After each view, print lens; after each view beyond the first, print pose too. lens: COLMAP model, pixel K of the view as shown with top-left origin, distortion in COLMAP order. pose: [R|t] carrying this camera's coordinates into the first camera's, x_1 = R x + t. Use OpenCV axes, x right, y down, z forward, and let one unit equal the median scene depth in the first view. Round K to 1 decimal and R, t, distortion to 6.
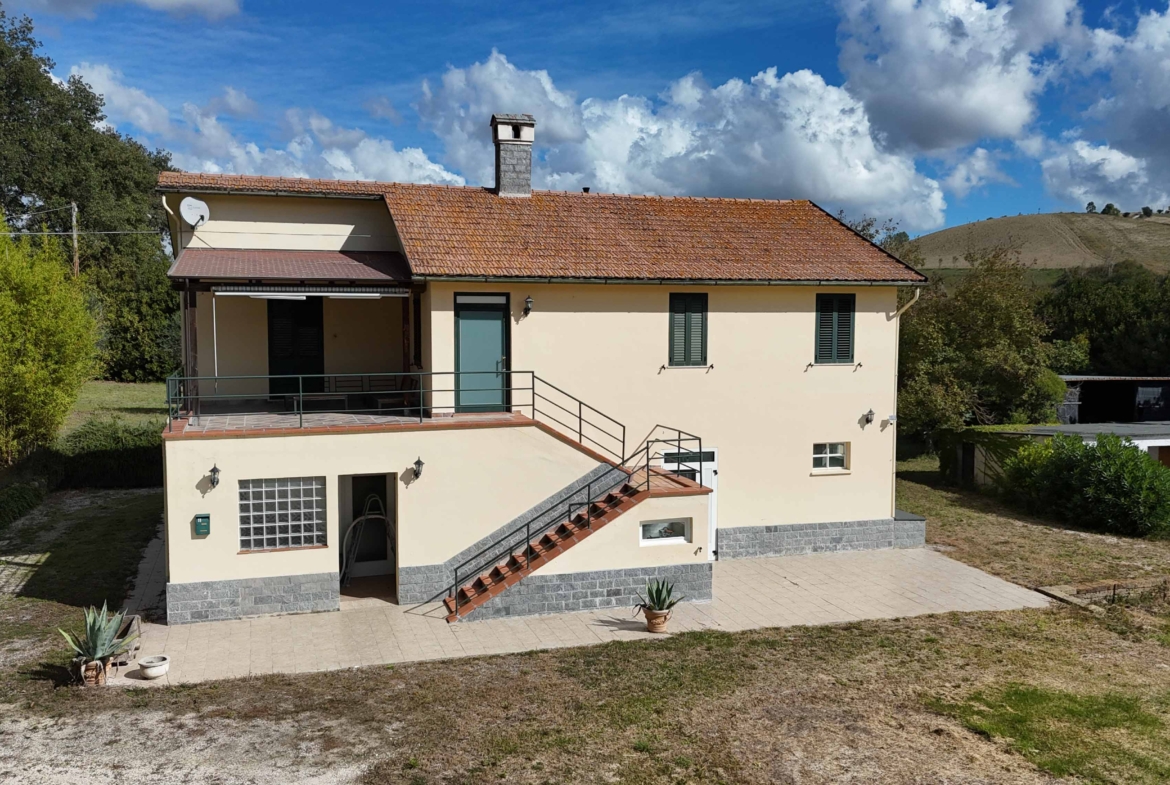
lens RADIAL K [[1028.1, 0, 582.6], [0, 1028.1, 394.3], [0, 0, 1]] dist [0.071637, -0.063797]
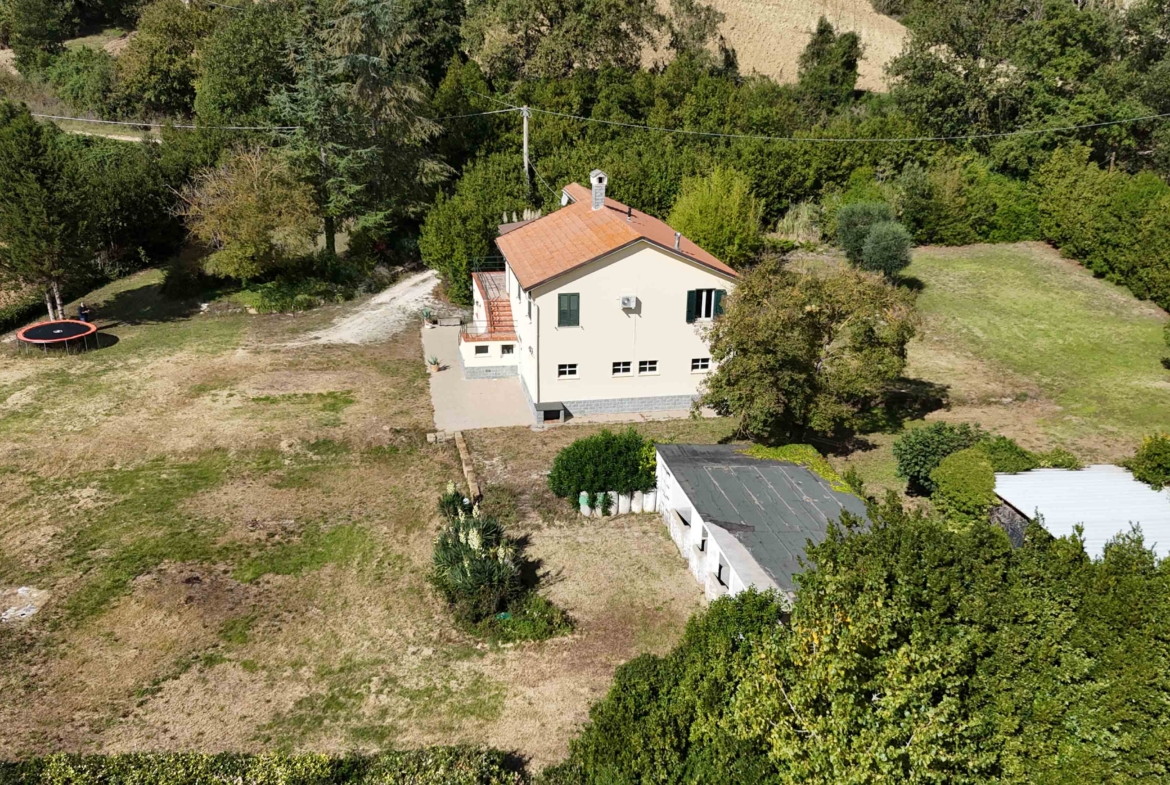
lens RADIAL K [[1028.1, 0, 586.4], [0, 1028.1, 394.3], [0, 0, 1]] dist [0.071637, -0.063797]
pose [[-0.107442, 0.328206, -0.938476, 2.415224], [-0.101638, 0.935369, 0.338755, -0.649837], [0.989002, 0.131781, -0.067140, 1.388386]]
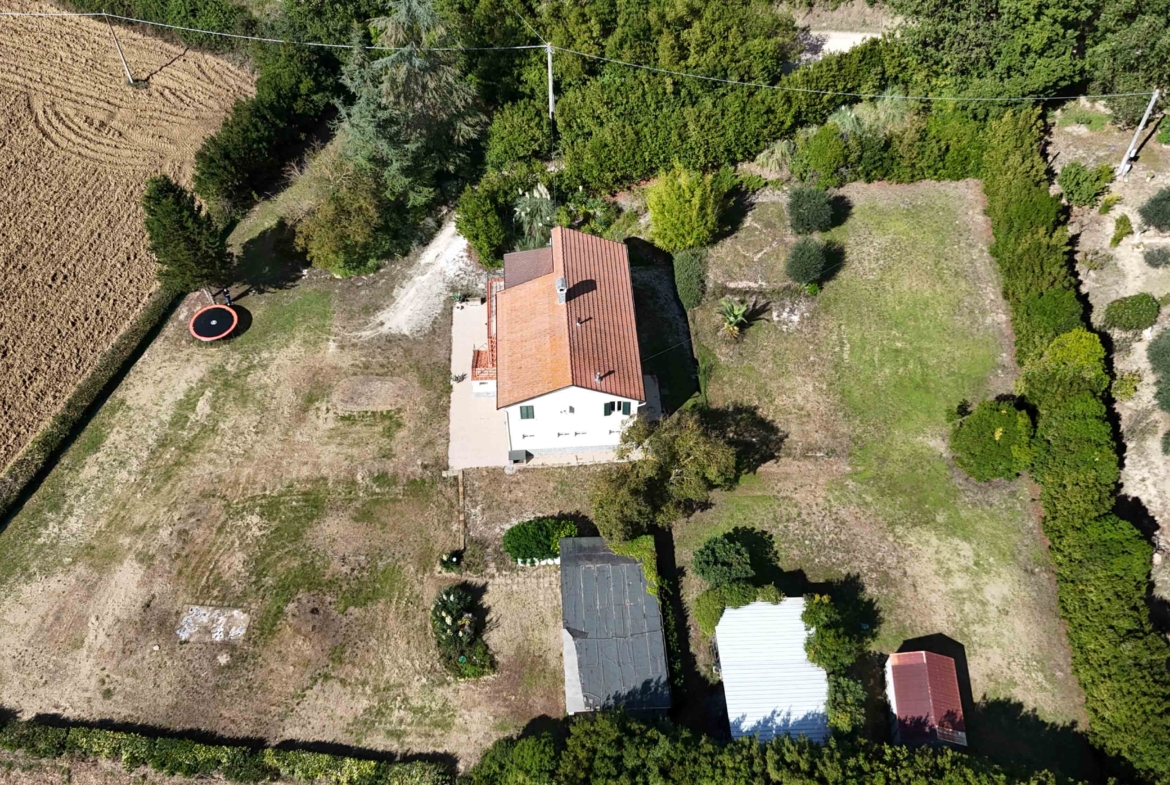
lens RADIAL K [[1028.1, 0, 591.9], [0, 1028.1, 389.3], [0, 0, 1]] dist [0.071637, -0.063797]
pose [[-0.234625, 0.742011, -0.627989, 2.373093], [-0.083338, 0.628290, 0.773503, -2.802803], [0.968507, 0.233819, -0.085575, 1.668187]]
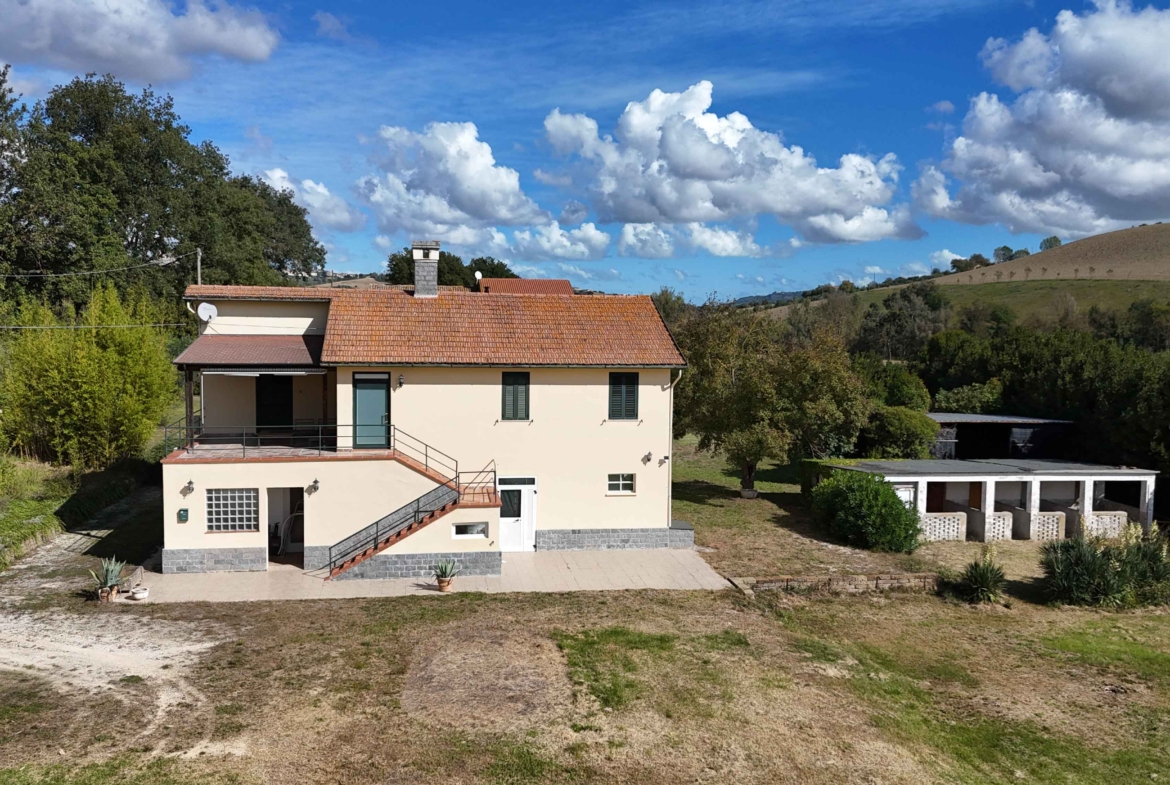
lens RADIAL K [[1028.1, 0, 582.7], [0, 1028.1, 391.5], [0, 0, 1]] dist [0.071637, -0.063797]
pose [[0.990351, 0.022514, -0.136743, 0.422631], [-0.022851, 0.999738, -0.000892, -0.073756], [0.136687, 0.004008, 0.990606, -0.488056]]
